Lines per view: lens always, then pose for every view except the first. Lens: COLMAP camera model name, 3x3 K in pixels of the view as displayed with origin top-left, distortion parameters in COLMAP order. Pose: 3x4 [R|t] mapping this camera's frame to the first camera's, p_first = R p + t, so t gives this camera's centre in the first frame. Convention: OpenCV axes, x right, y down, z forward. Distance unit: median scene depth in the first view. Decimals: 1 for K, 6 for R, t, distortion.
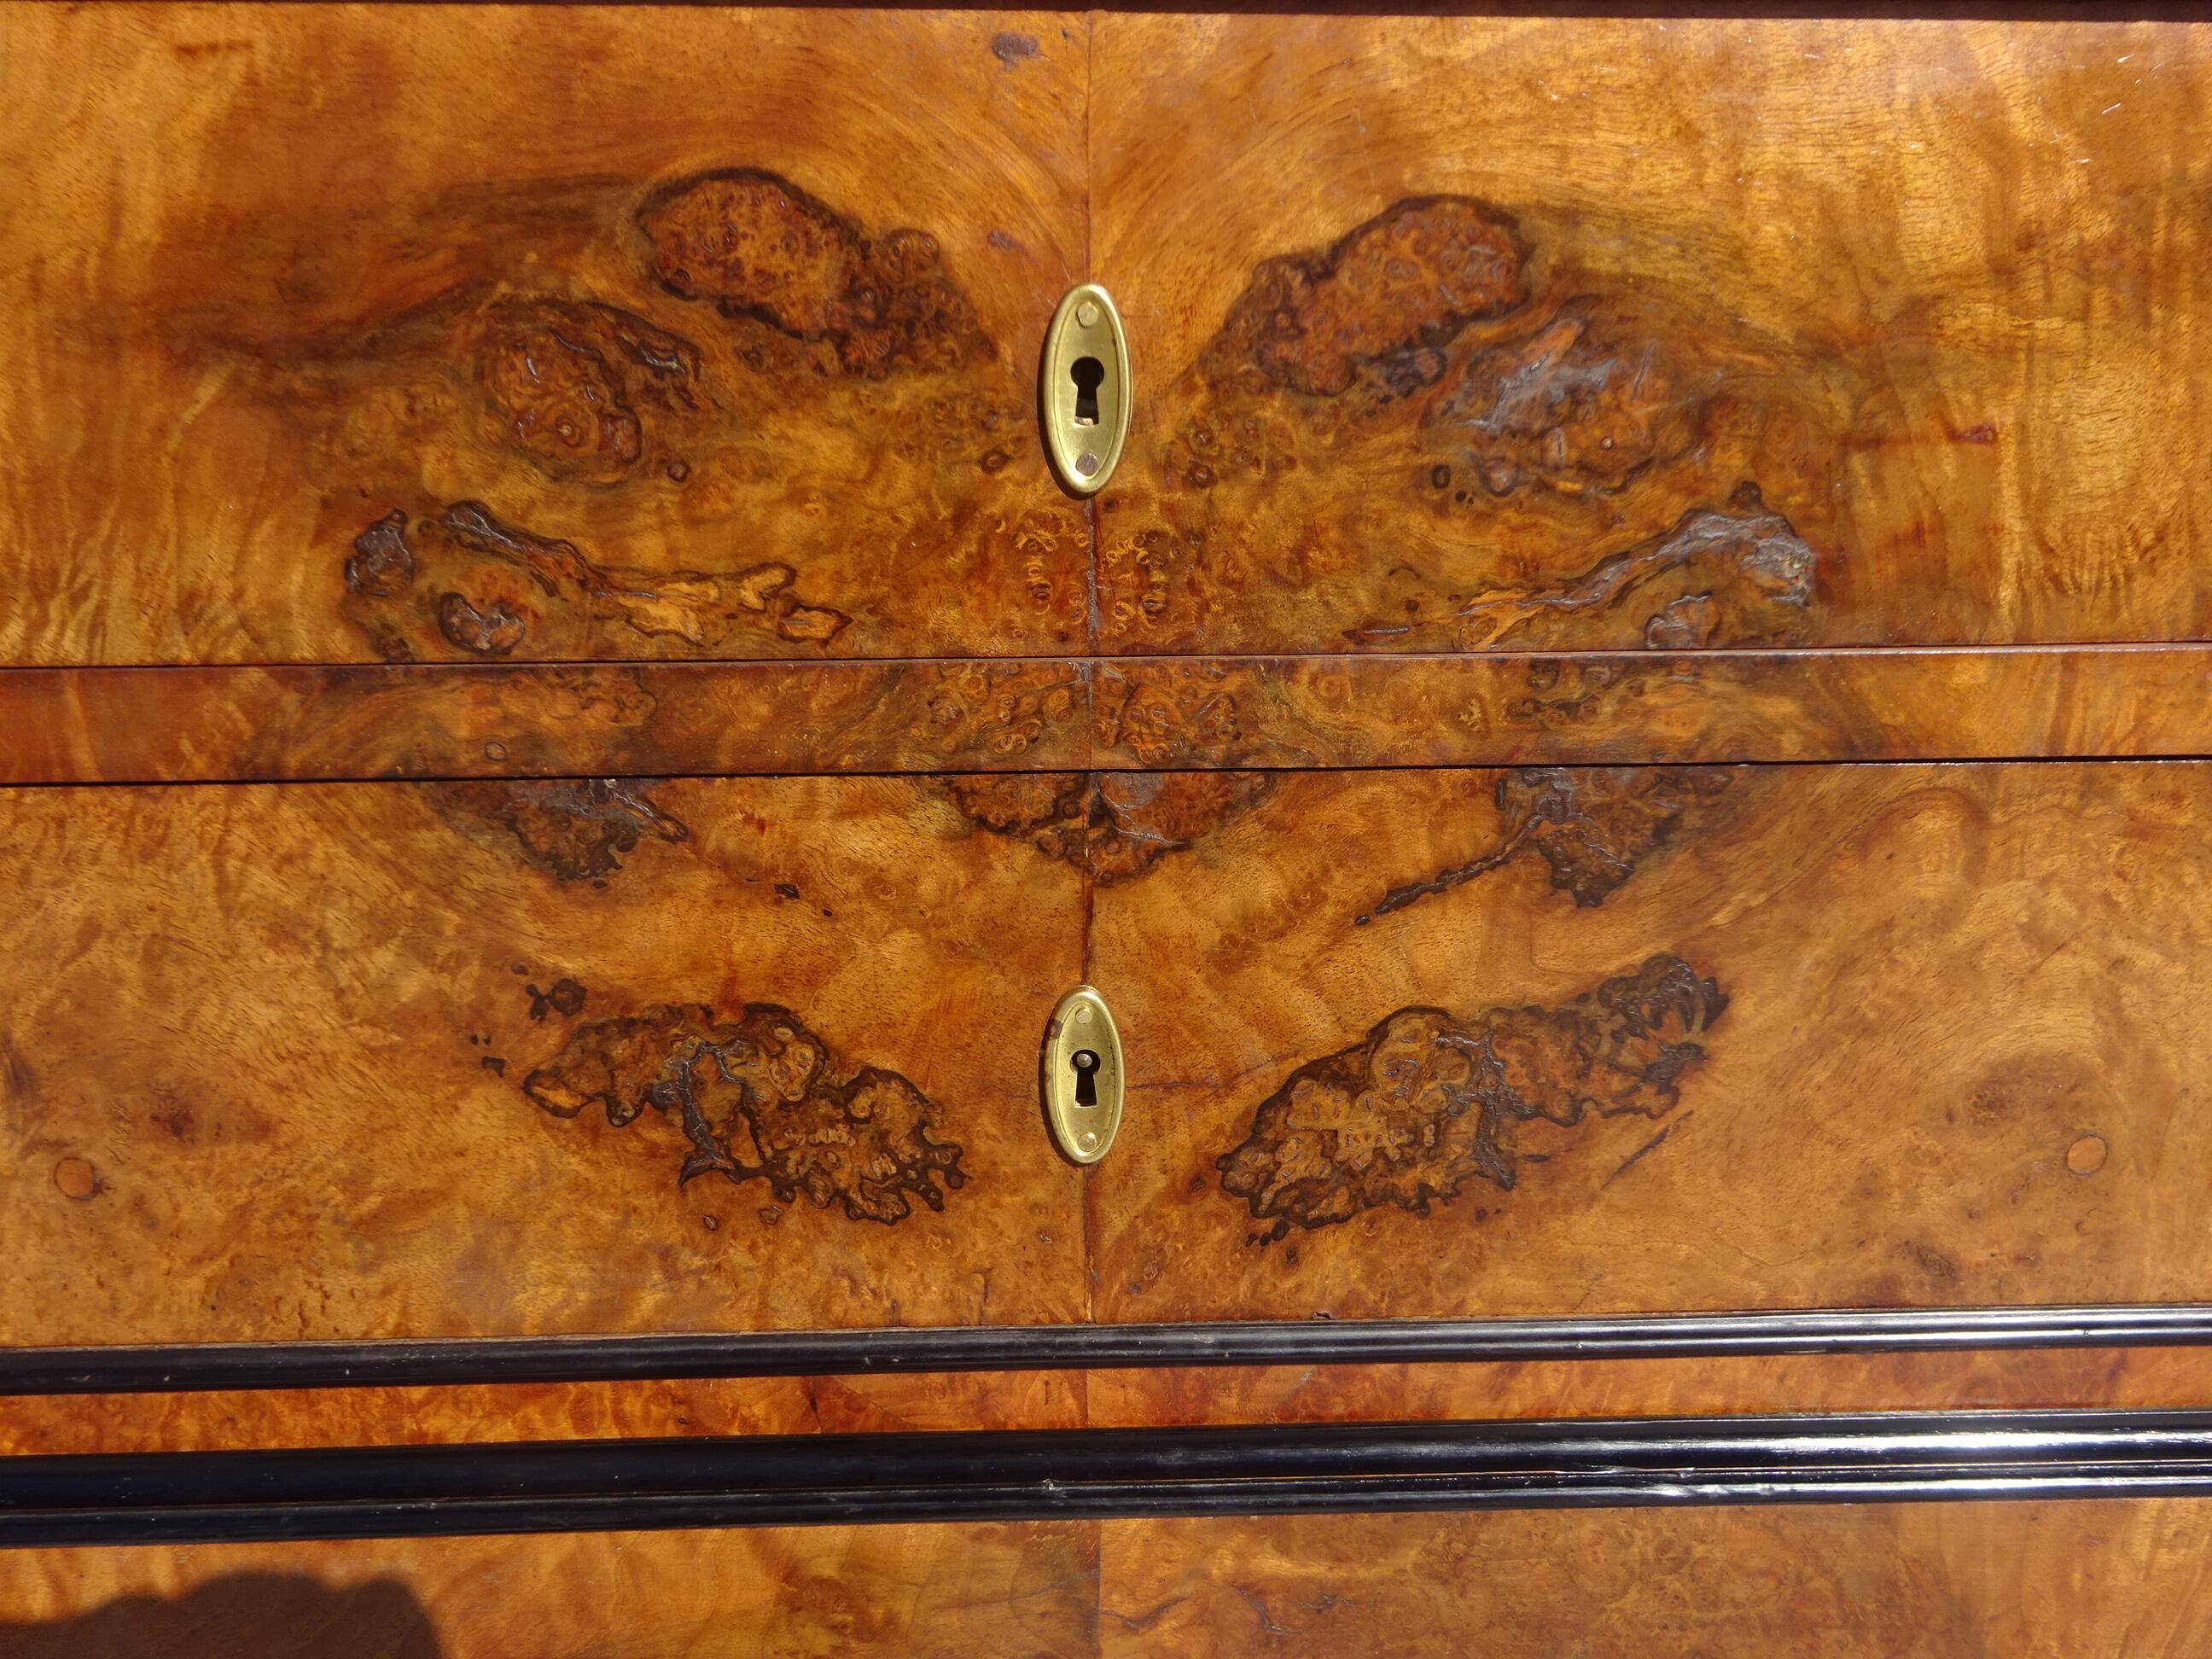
lens RADIAL K [[1756.6, 0, 1106.7], [0, 1756.6, 836.4], [0, 0, 1]] dist [0.003454, 0.015648]
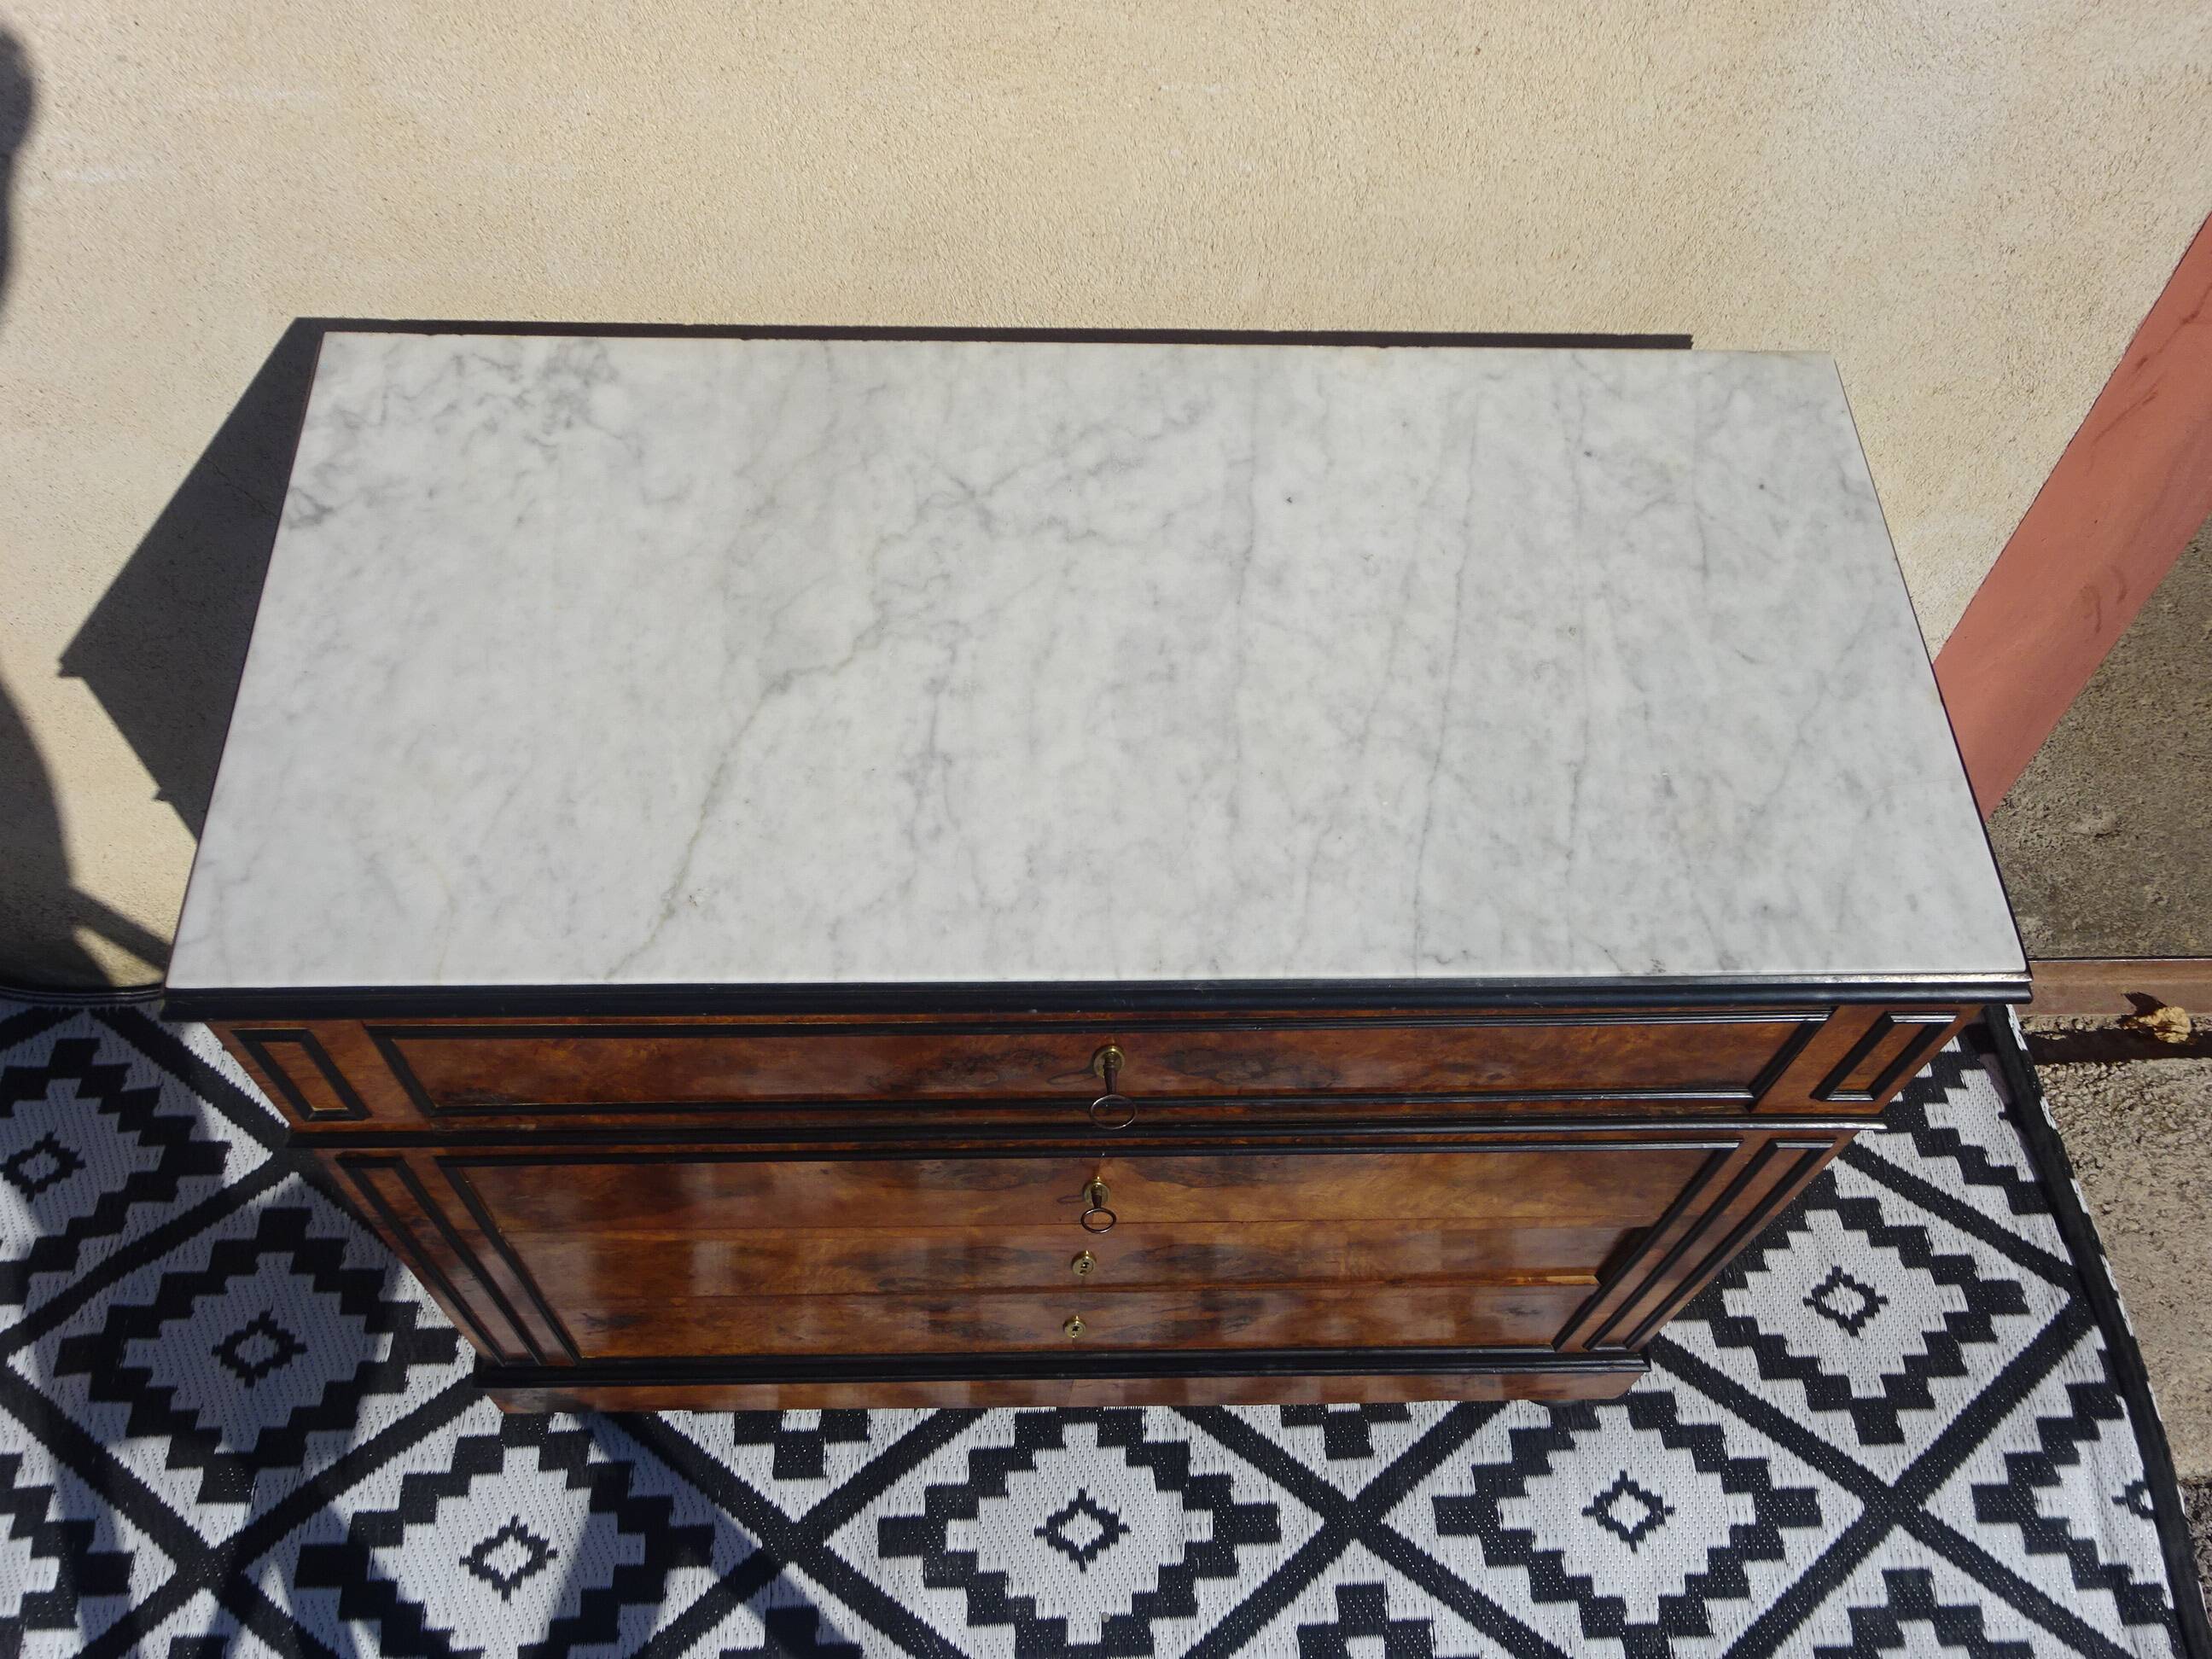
lens RADIAL K [[1894.0, 0, 1102.0], [0, 1894.0, 823.6], [0, 0, 1]] dist [0.009986, 0.019509]
pose [[0.998639, 0.030718, 0.042157, -0.154400], [-0.051438, 0.714063, 0.698189, -3.360647], [-0.008656, -0.699407, 0.714671, -1.064492]]
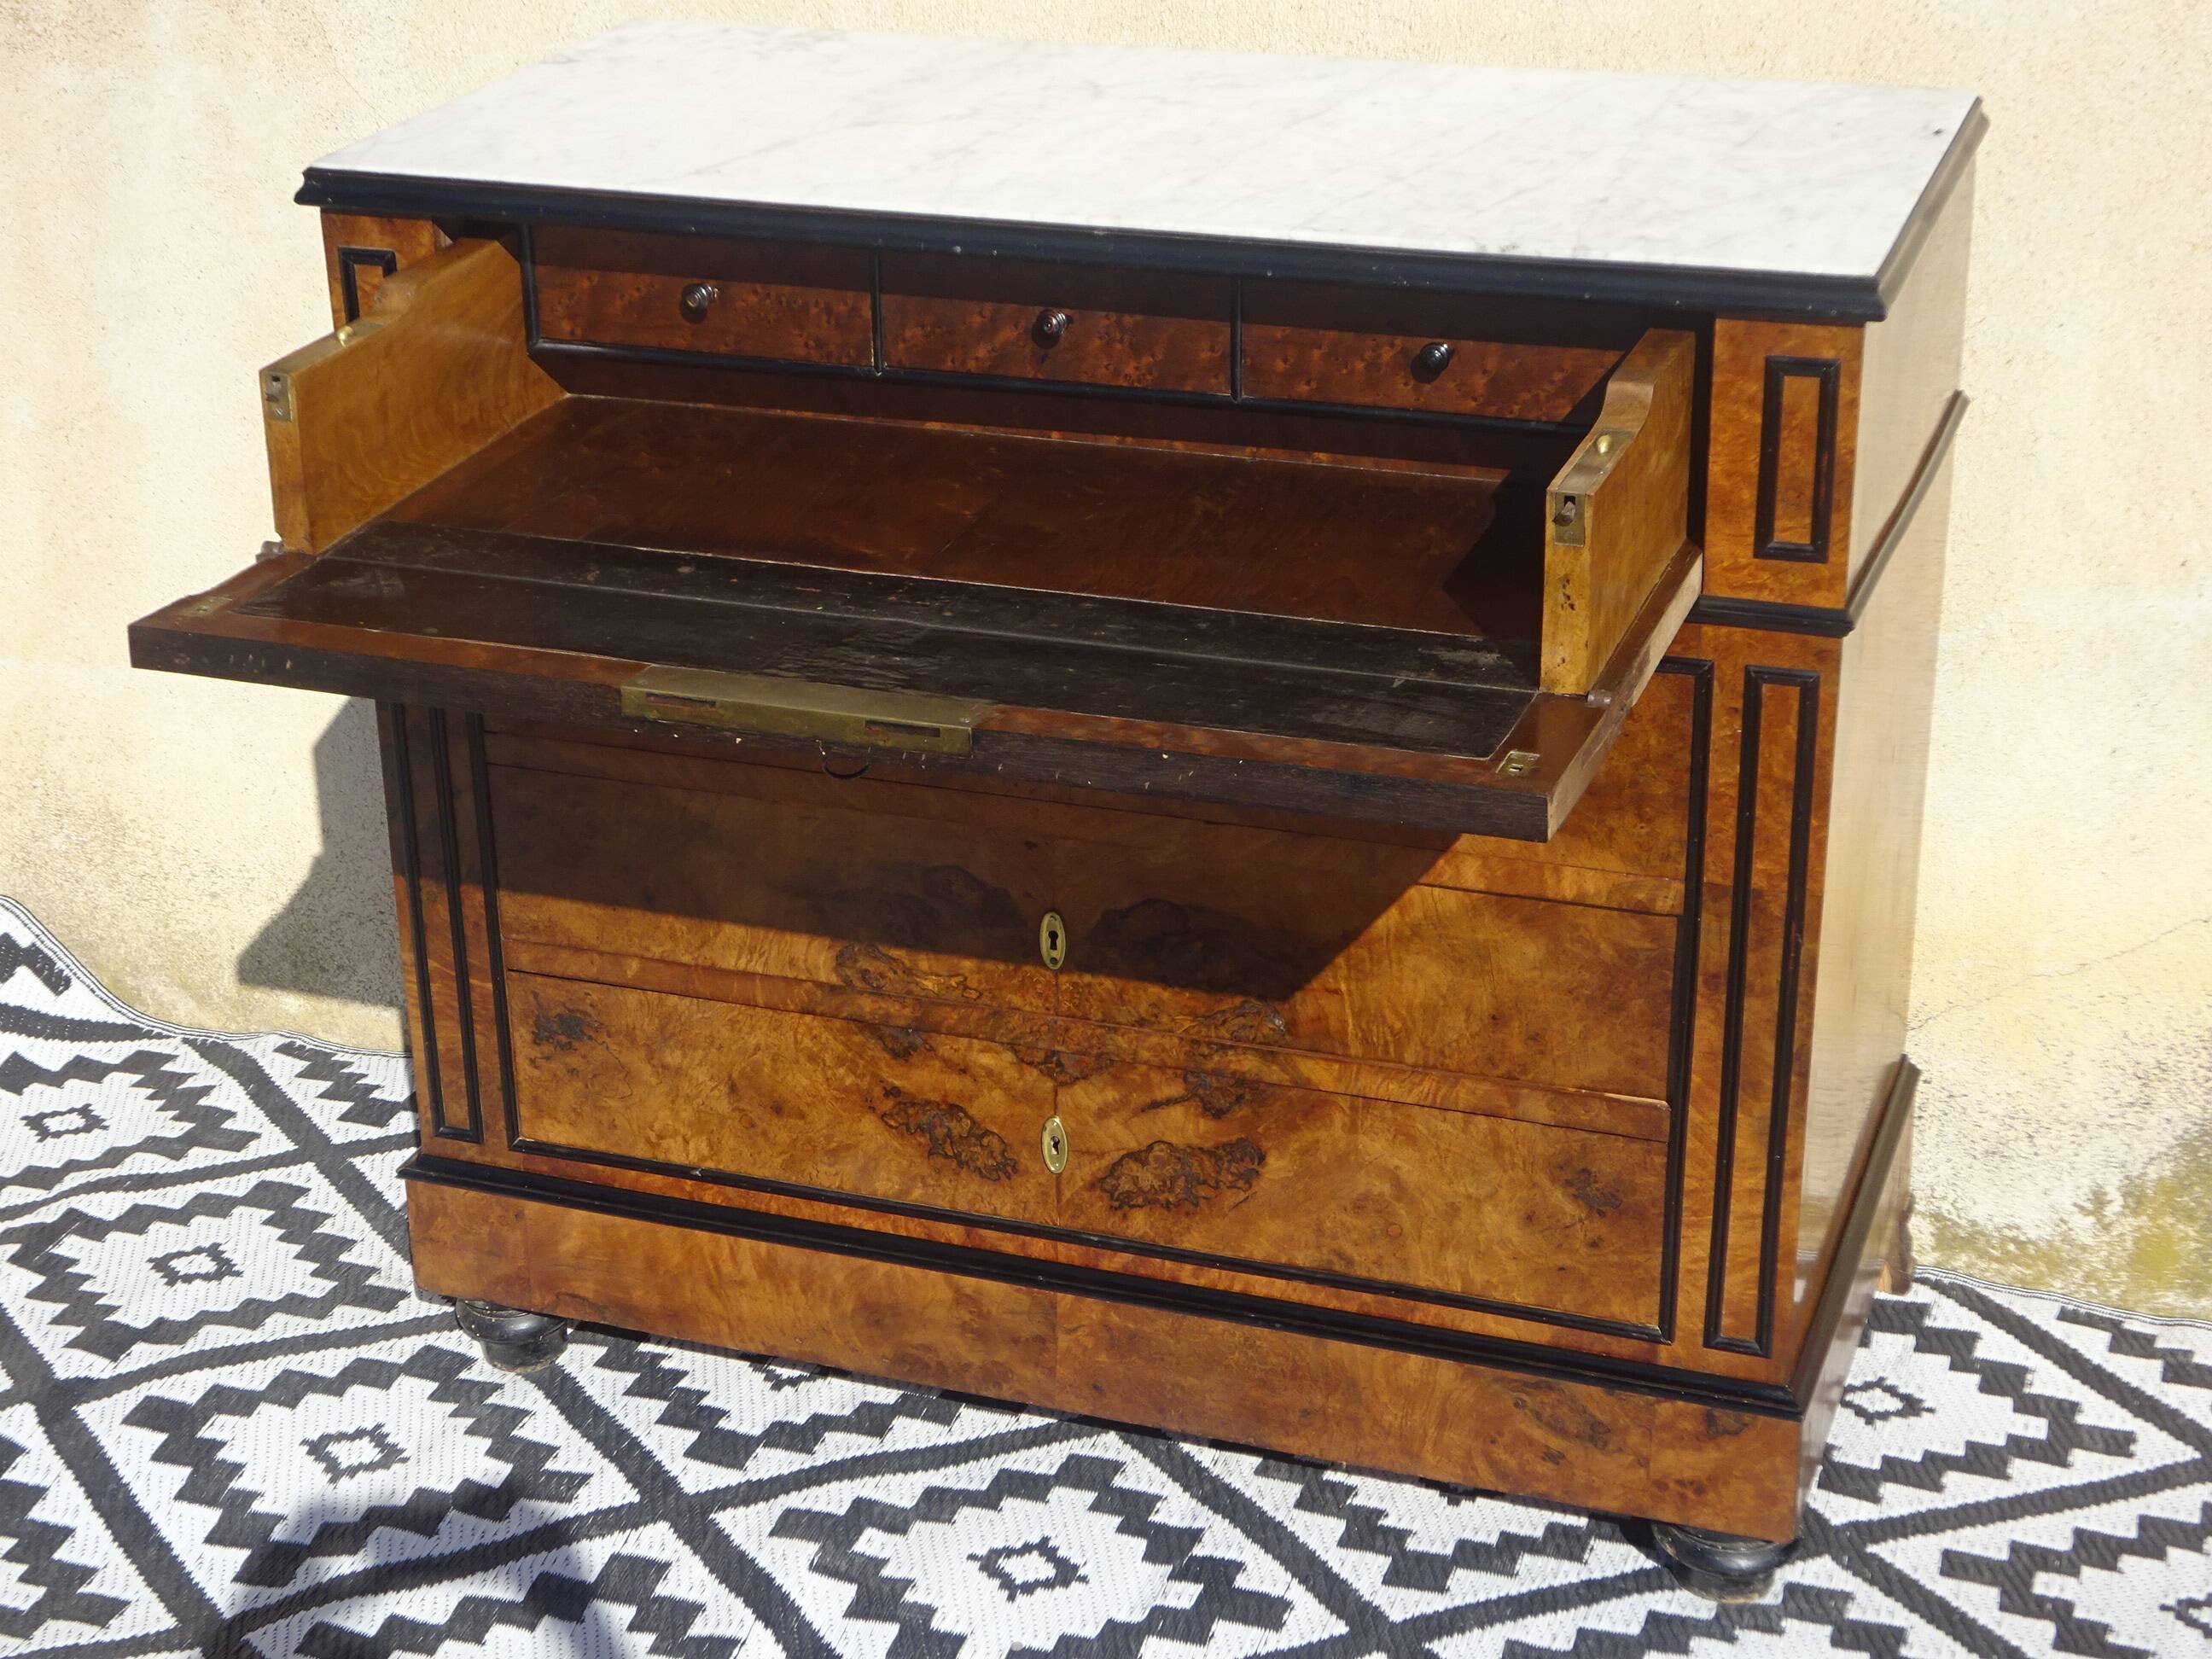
lens RADIAL K [[3584.0, 0, 1106.4], [0, 3584.0, 825.0], [0, 0, 1]] dist [0.032912, 0.001898]
pose [[0.929834, 0.137617, -0.341278, 2.074451], [-0.076858, 0.979612, 0.185613, -1.532569], [0.359863, -0.146360, 0.921454, -4.490885]]
